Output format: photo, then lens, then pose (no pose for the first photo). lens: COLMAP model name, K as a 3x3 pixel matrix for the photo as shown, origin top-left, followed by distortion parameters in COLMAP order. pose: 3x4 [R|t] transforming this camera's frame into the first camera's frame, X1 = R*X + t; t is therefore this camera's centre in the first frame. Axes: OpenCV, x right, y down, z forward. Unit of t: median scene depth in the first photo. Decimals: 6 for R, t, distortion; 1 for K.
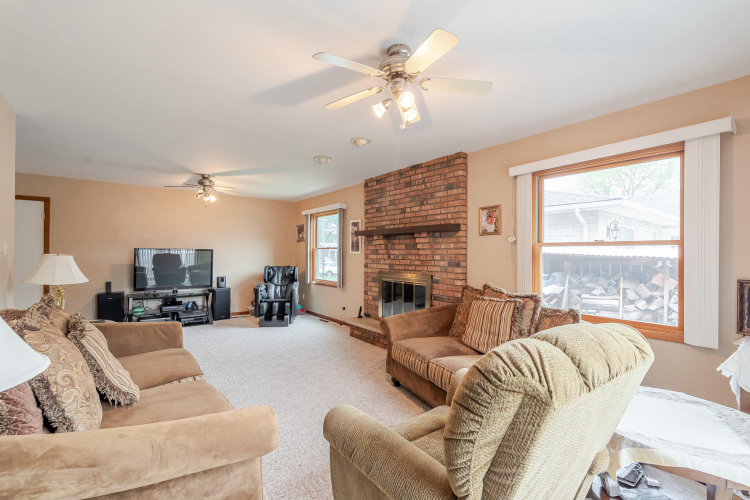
lens RADIAL K [[330.4, 0, 375.0], [0, 330.4, 250.0], [0, 0, 1]] dist [-0.000301, 0.000014]
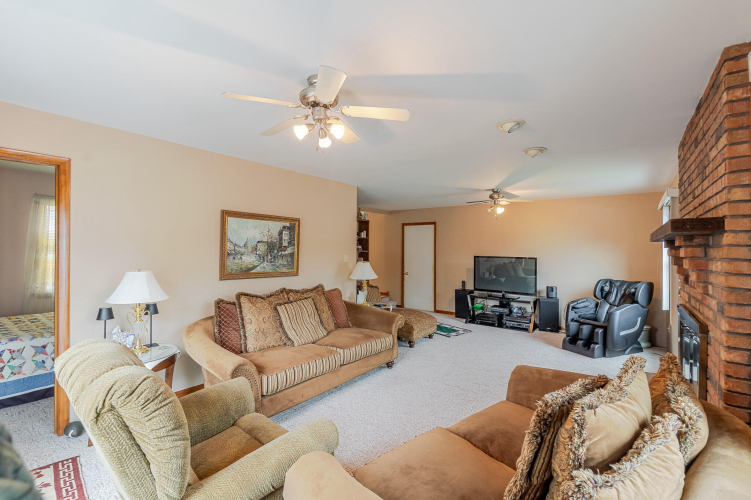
lens RADIAL K [[330.8, 0, 375.5], [0, 330.8, 250.0], [0, 0, 1]] dist [-0.000301, 0.000014]
pose [[0.261772, -0.001006, -0.965129, 0.415980], [-0.000895, 0.999999, -0.001285, -0.028369], [0.965129, 0.001200, 0.261771, 0.348226]]
